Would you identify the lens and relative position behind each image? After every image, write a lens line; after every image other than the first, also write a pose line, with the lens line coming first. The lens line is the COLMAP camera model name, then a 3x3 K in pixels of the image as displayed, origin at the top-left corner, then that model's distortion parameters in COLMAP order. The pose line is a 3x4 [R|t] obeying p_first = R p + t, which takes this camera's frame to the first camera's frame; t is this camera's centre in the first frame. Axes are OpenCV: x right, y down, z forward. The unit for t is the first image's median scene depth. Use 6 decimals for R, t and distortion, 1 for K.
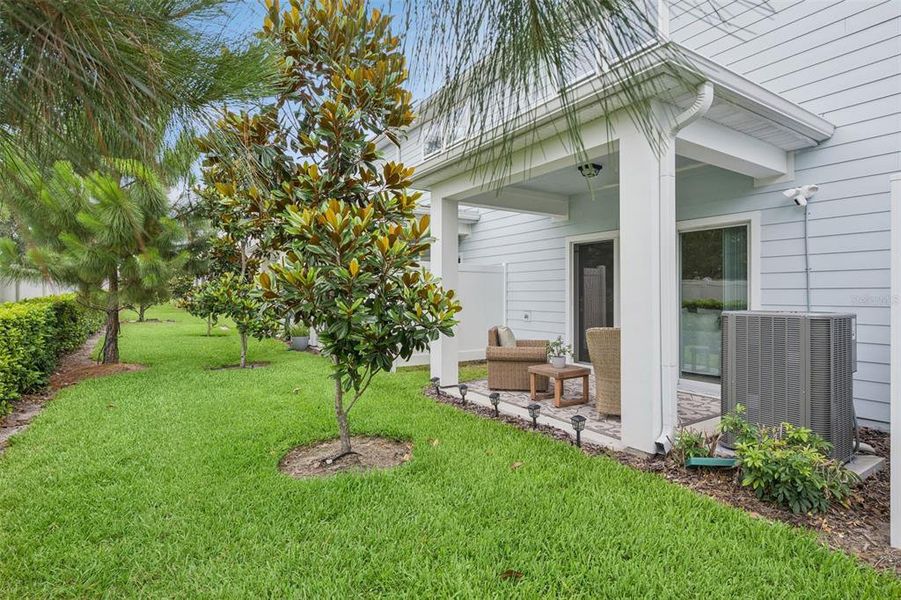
lens RADIAL K [[449.2, 0, 449.4], [0, 449.2, 296.9], [0, 0, 1]] dist [-0.001392, -0.000229]
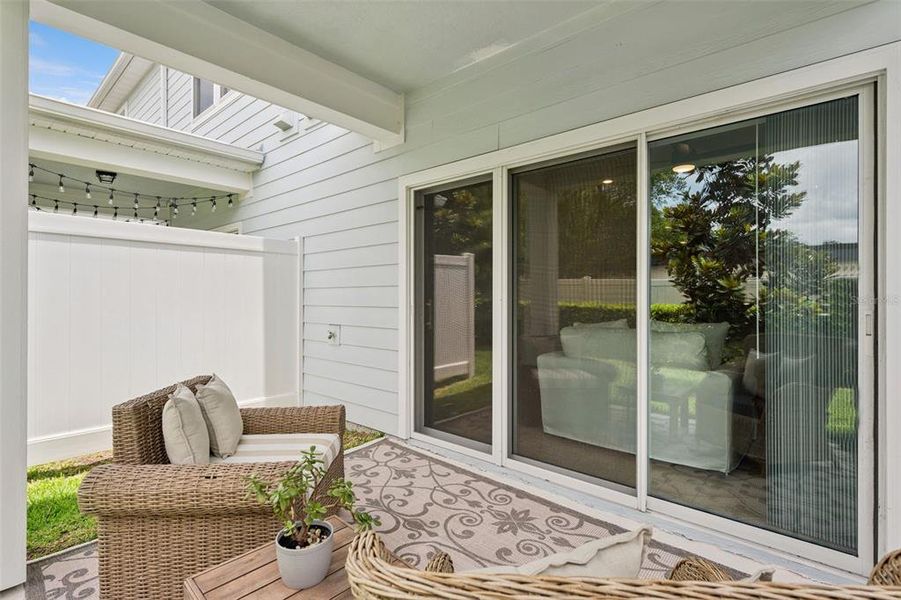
lens RADIAL K [[449.2, 0, 449.4], [0, 449.2, 296.9], [0, 0, 1]] dist [-0.001392, -0.000229]
pose [[0.958905, 0.004620, 0.283689, 0.178182], [-0.003542, 0.999984, -0.004315, -0.000612], [-0.283704, 0.003133, 0.958907, 0.529413]]
